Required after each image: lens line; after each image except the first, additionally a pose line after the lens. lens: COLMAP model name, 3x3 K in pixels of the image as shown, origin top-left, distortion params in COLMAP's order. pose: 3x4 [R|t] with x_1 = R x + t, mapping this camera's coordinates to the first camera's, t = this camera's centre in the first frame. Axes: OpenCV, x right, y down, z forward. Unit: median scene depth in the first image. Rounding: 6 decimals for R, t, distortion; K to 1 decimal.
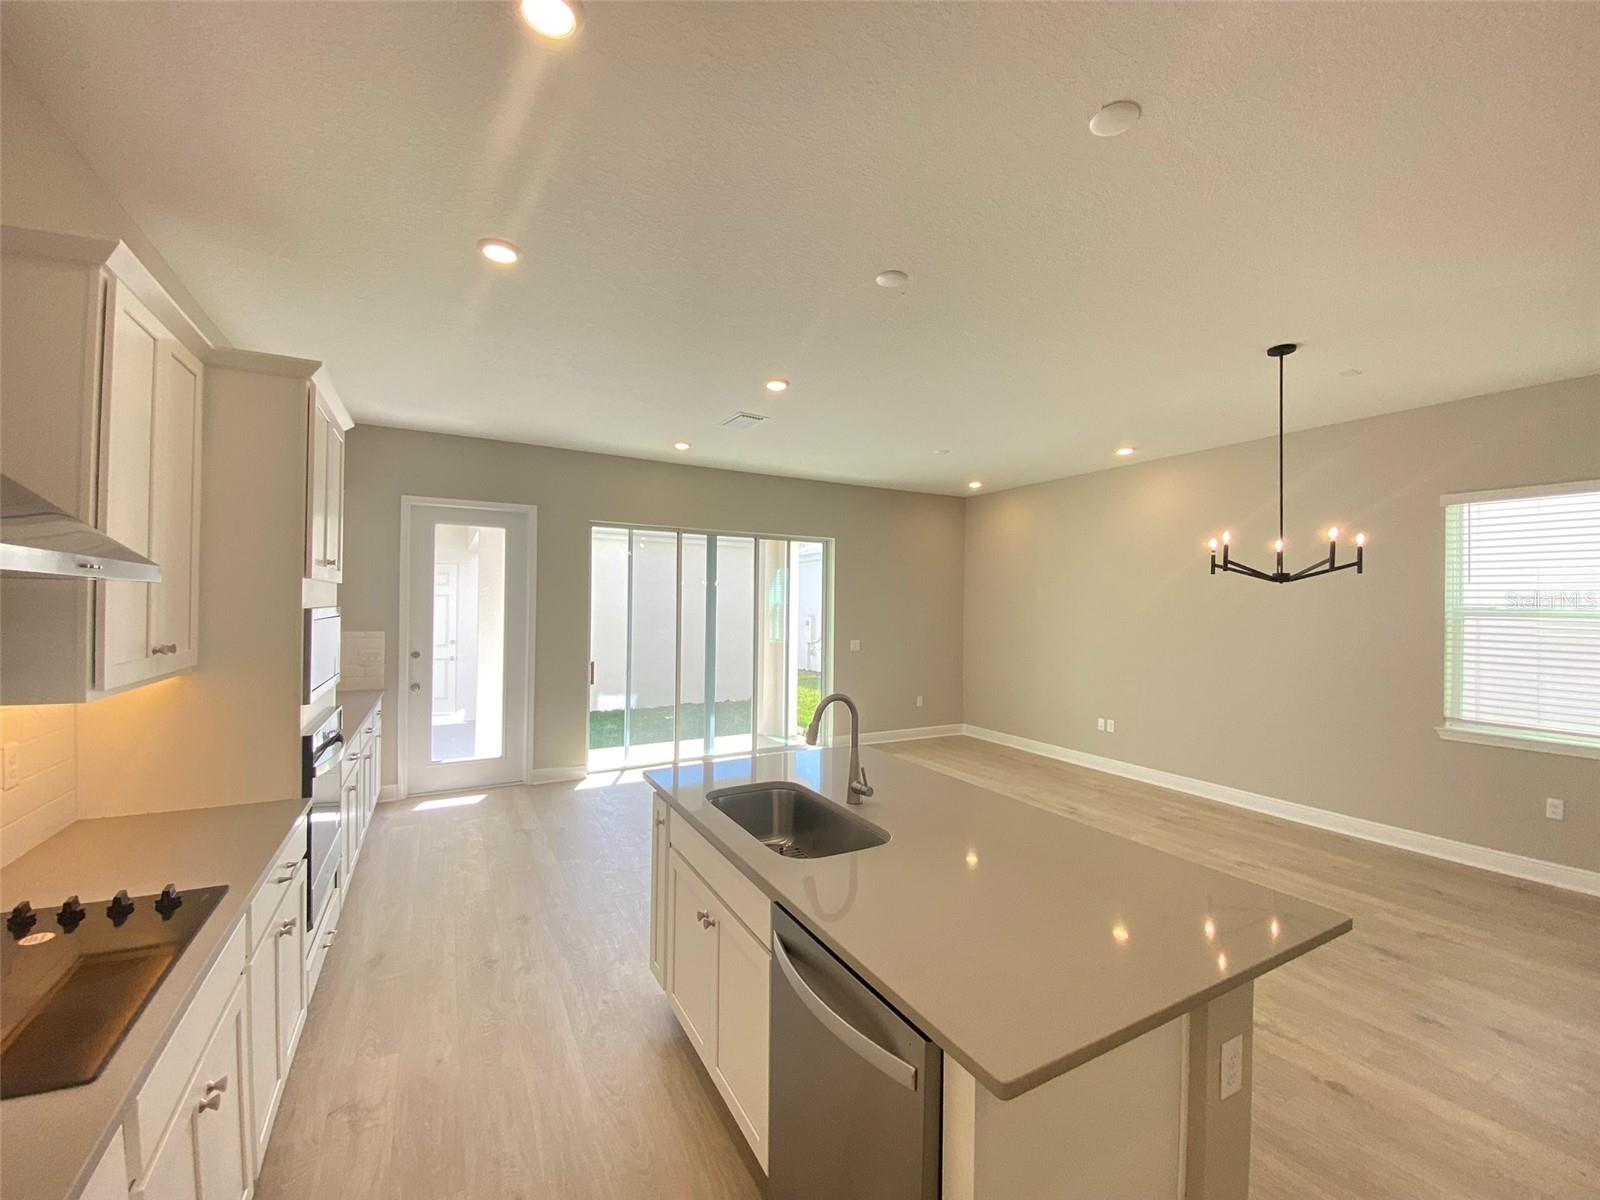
lens RADIAL K [[649.3, 0, 802.9], [0, 649.3, 602.8], [0, 0, 1]] dist [0.022853, -0.021060]
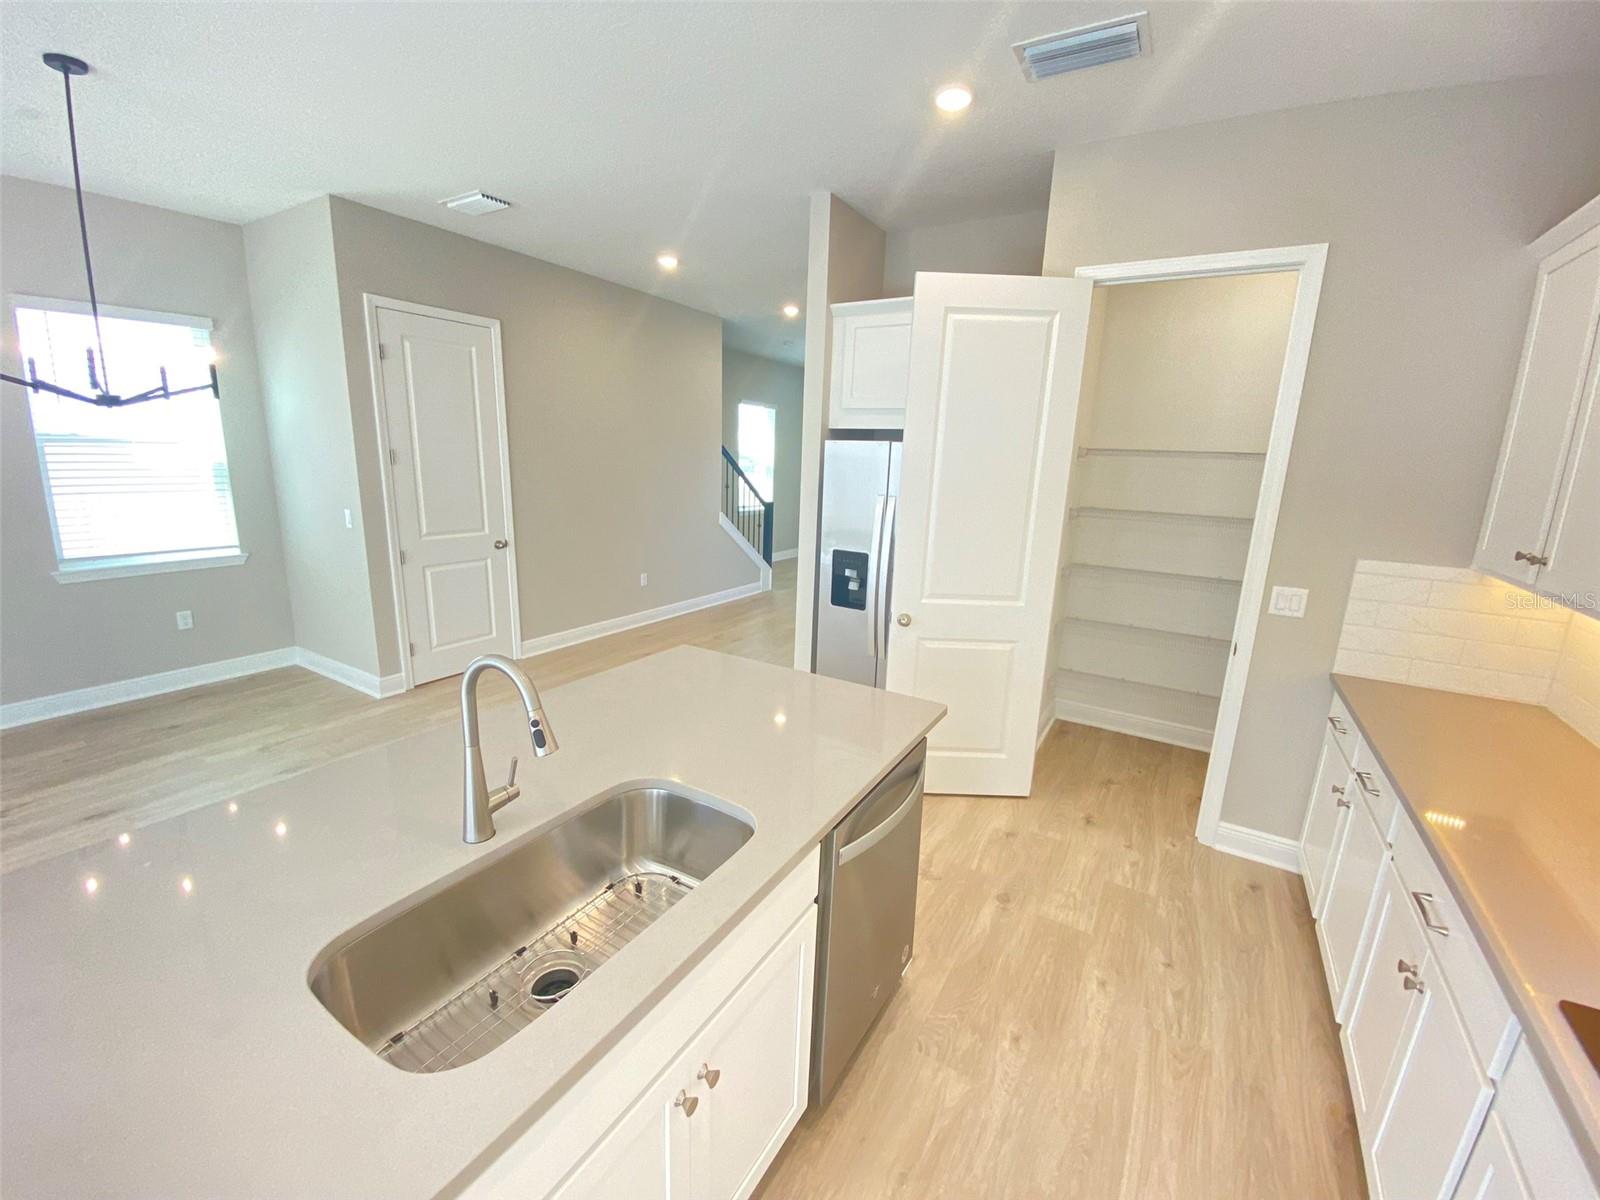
lens RADIAL K [[649.3, 0, 802.9], [0, 649.3, 602.8], [0, 0, 1]] dist [0.022853, -0.021060]
pose [[-0.492648, -0.220119, 0.841930, -0.333248], [-0.046019, 0.972717, 0.227385, -0.016828], [-0.869011, 0.073276, -0.489336, 0.685469]]
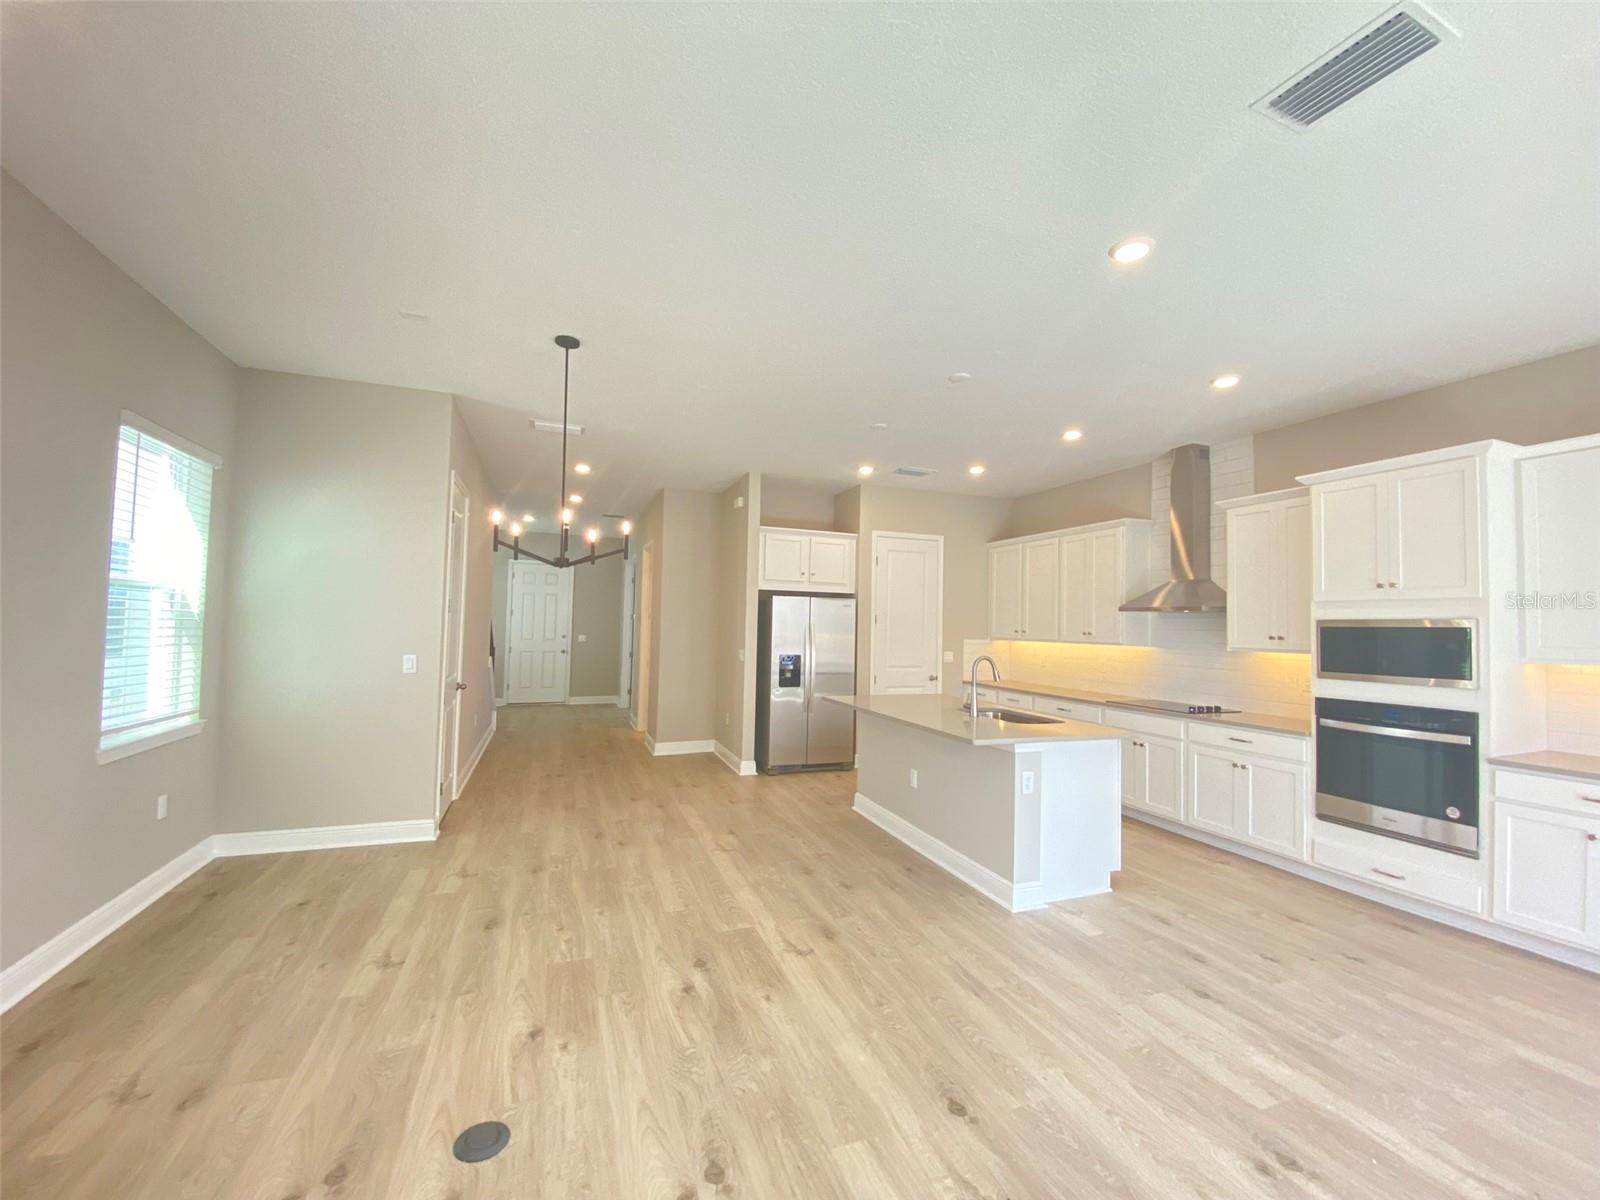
lens RADIAL K [[649.3, 0, 802.9], [0, 649.3, 602.8], [0, 0, 1]] dist [0.022853, -0.021060]
pose [[-0.990021, -0.027365, 0.138237, 0.208937], [-0.032993, 0.998711, -0.038584, 0.052502], [-0.137003, -0.042760, -0.989647, 1.950650]]
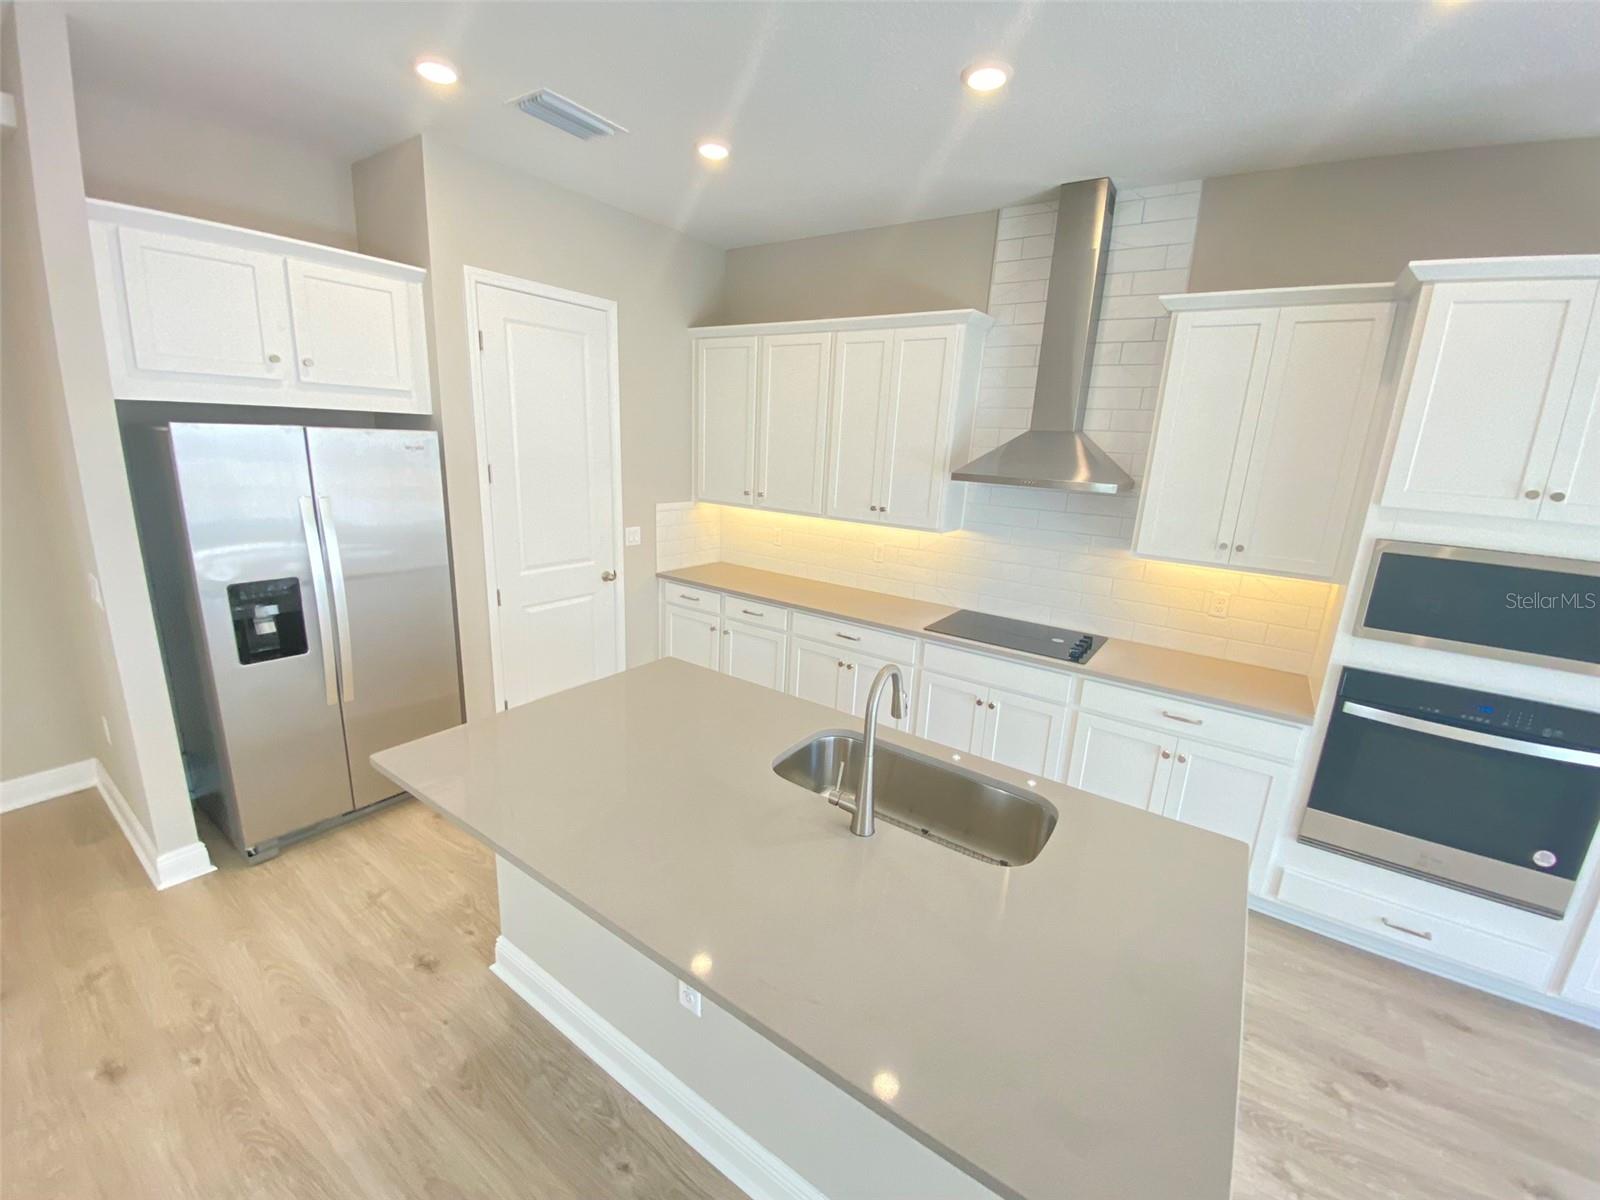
lens RADIAL K [[649.3, 0, 802.9], [0, 649.3, 602.8], [0, 0, 1]] dist [0.022853, -0.021060]
pose [[-0.895007, 0.053145, -0.442875, 0.284428], [-0.059408, 0.969829, 0.236436, -0.051041], [0.442079, 0.237922, -0.864847, 1.010281]]
